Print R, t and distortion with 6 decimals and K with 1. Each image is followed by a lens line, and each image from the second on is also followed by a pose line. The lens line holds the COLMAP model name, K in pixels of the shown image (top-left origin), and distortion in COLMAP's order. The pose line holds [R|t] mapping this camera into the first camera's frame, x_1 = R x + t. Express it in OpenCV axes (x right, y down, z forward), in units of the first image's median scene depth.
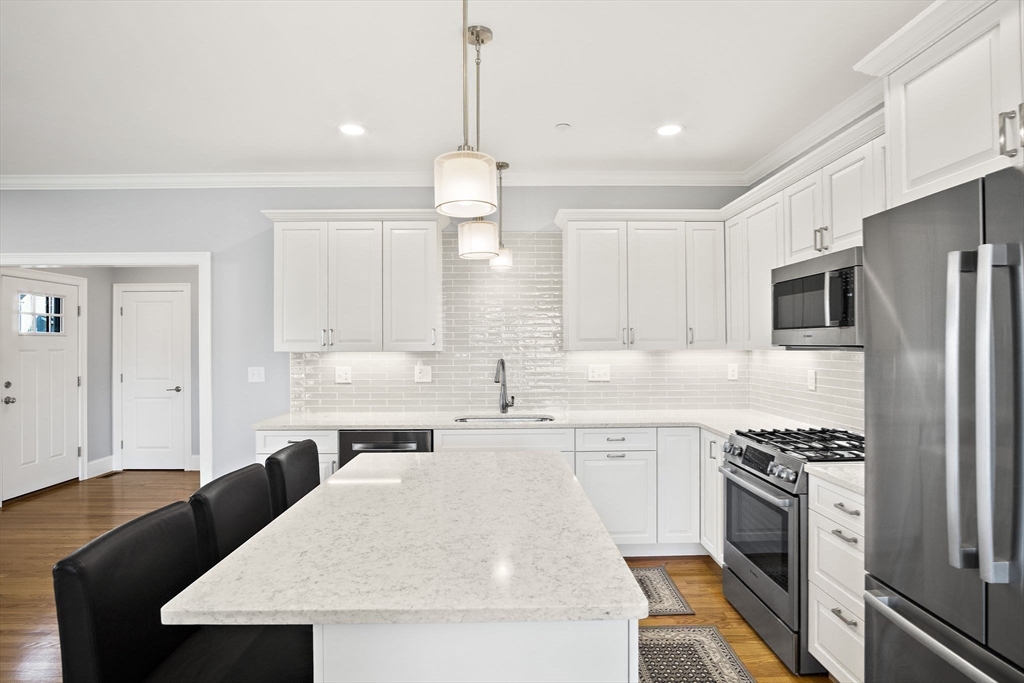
lens RADIAL K [[555.1, 0, 508.8], [0, 555.1, 330.1], [0, 0, 1]] dist [-0.025044, 0.001624]
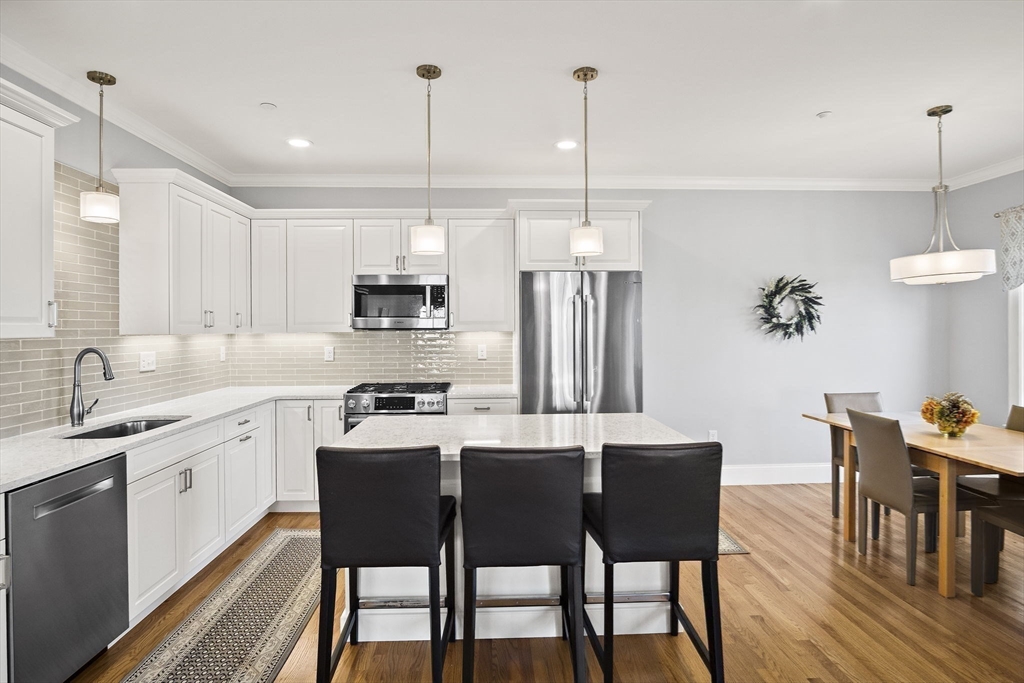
lens RADIAL K [[555.1, 0, 508.8], [0, 555.1, 330.1], [0, 0, 1]] dist [-0.025044, 0.001624]
pose [[-0.028151, 0.001449, 0.999603, -0.733219], [-0.019105, 0.999816, -0.001987, 0.020879], [-0.999421, -0.019153, -0.028118, 0.493806]]
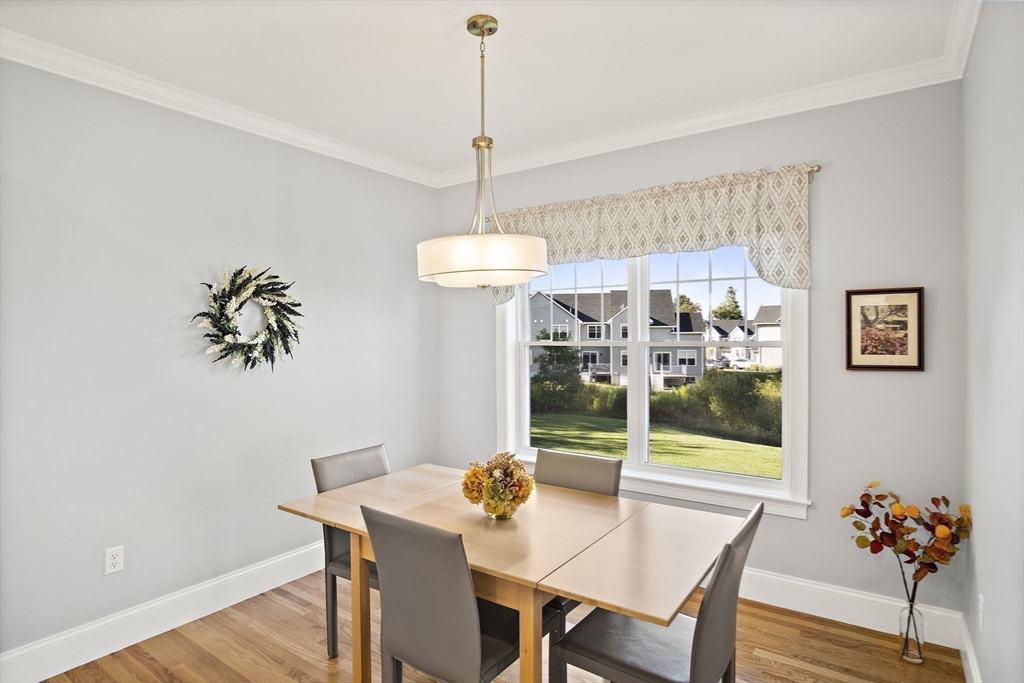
lens RADIAL K [[550.5, 0, 512.0], [0, 550.5, 341.5], [0, 0, 1]] dist [-0.025619, 0.000291]
pose [[-0.809142, 0.005130, 0.587591, -0.272418], [-0.003740, 0.999897, -0.013879, -0.001434], [-0.587602, -0.013427, -0.809039, 0.245094]]
